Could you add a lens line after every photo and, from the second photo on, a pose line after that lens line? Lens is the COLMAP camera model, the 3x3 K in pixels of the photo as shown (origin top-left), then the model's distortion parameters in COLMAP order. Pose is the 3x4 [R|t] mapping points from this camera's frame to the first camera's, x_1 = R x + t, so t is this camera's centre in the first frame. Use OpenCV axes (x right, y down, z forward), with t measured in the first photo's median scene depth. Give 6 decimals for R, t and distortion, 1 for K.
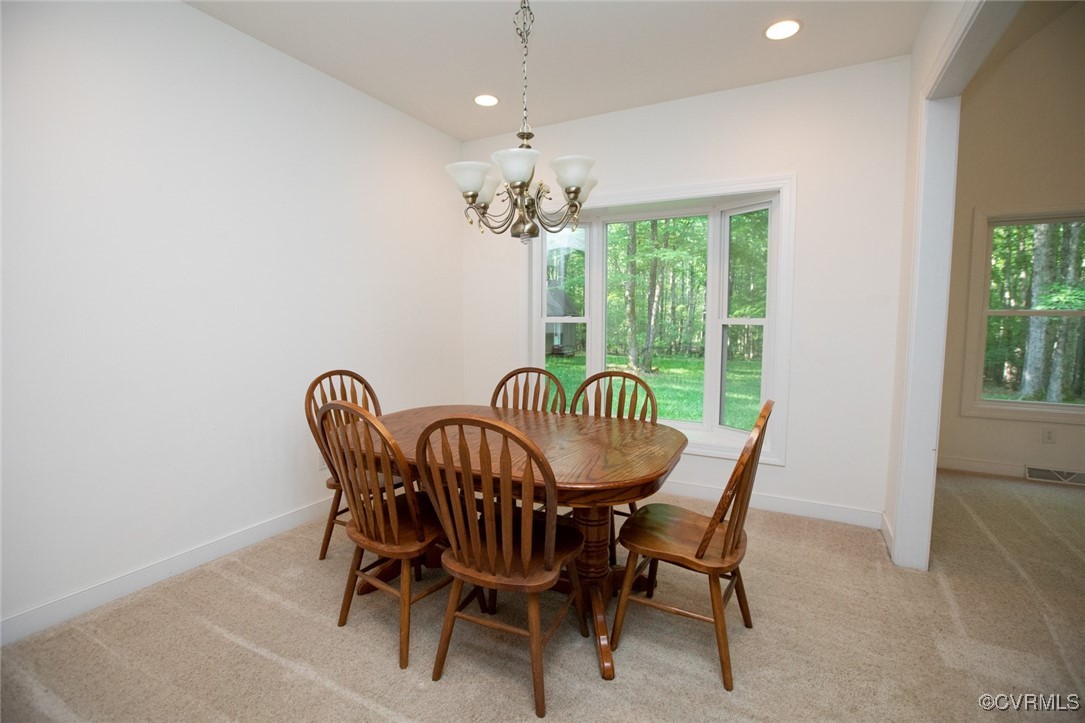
lens RADIAL K [[490.1, 0, 545.6], [0, 490.1, 353.1], [0, 0, 1]] dist [-0.033397, 0.005180]
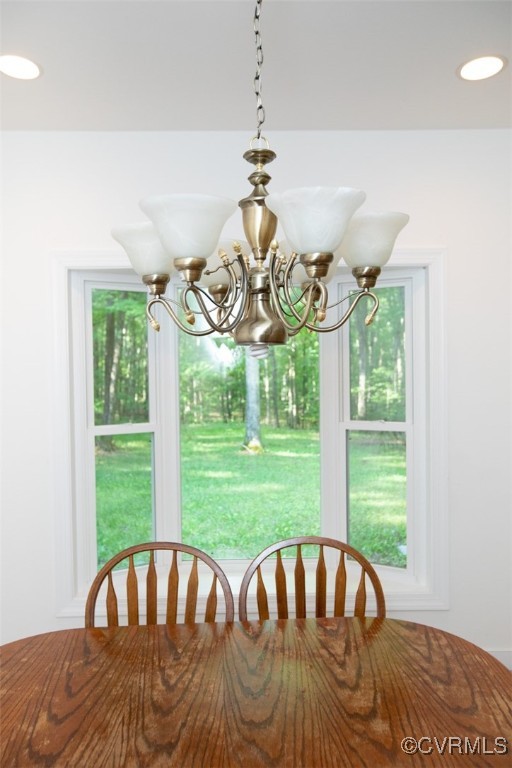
lens RADIAL K [[577.9, 0, 254.1], [0, 577.9, 387.1], [0, 0, 1]] dist [0.002770, -0.001706]
pose [[0.872165, -0.027470, 0.488439, -0.294129], [0.051519, 0.998028, -0.035864, -0.140675], [-0.486491, 0.056443, 0.871861, 0.379397]]
